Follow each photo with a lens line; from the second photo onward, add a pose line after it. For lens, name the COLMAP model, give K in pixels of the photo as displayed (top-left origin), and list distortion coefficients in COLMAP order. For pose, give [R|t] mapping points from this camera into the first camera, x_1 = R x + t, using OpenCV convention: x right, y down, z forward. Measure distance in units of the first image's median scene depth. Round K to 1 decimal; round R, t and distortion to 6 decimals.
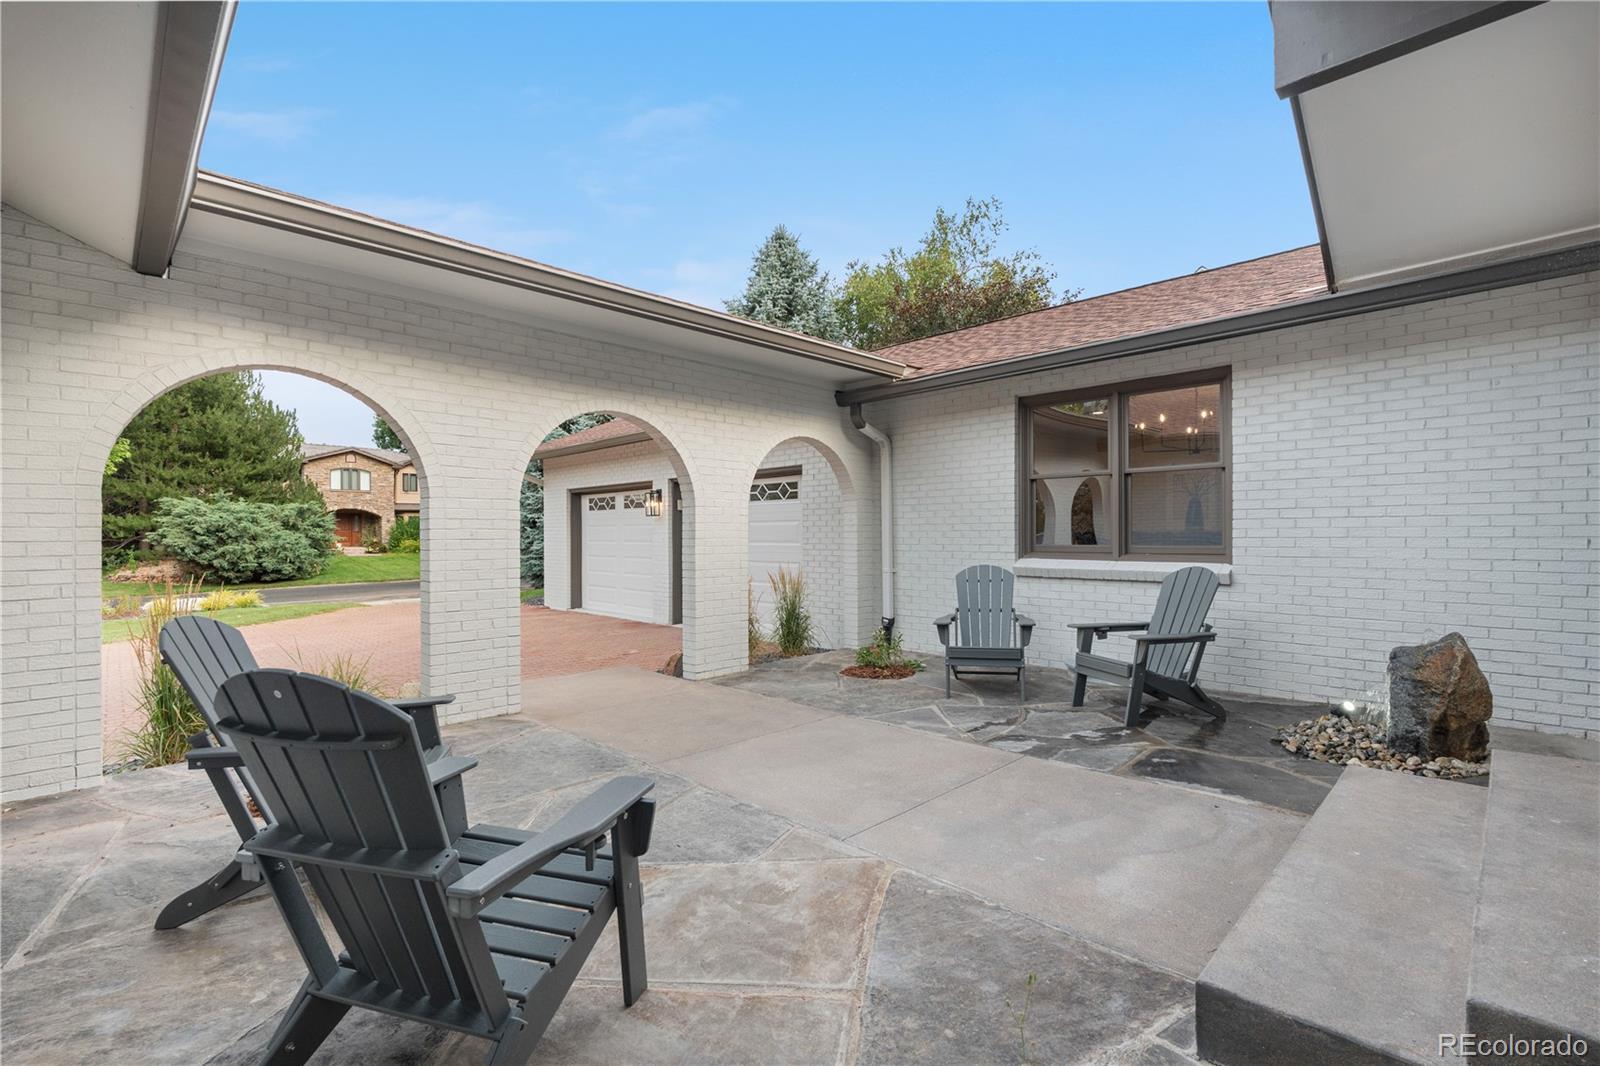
lens RADIAL K [[712.4, 0, 795.4], [0, 712.4, 534.0], [0, 0, 1]] dist [-0.002347, -0.000089]
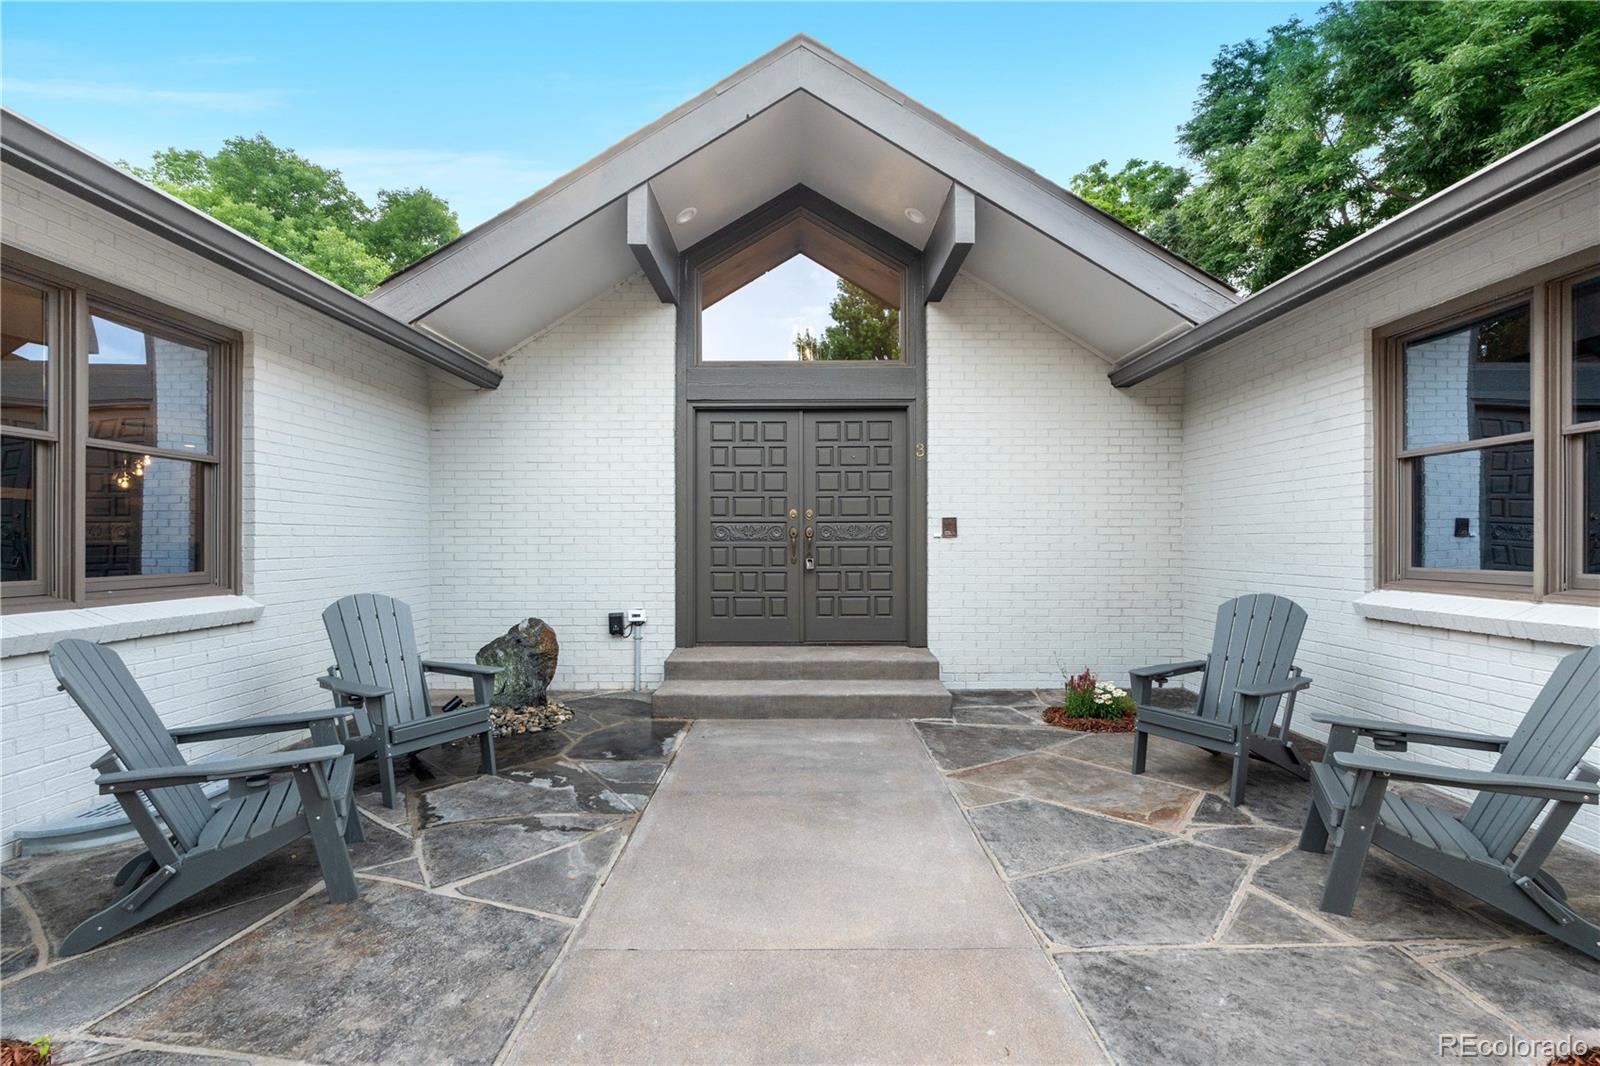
lens RADIAL K [[712.4, 0, 793.5], [0, 712.4, 537.3], [0, 0, 1]] dist [-0.002347, -0.000089]
pose [[-0.716003, 0.008762, 0.698042, -0.473396], [0.004331, 0.999958, -0.008109, -0.015005], [-0.698084, -0.002783, -0.716010, 1.577716]]
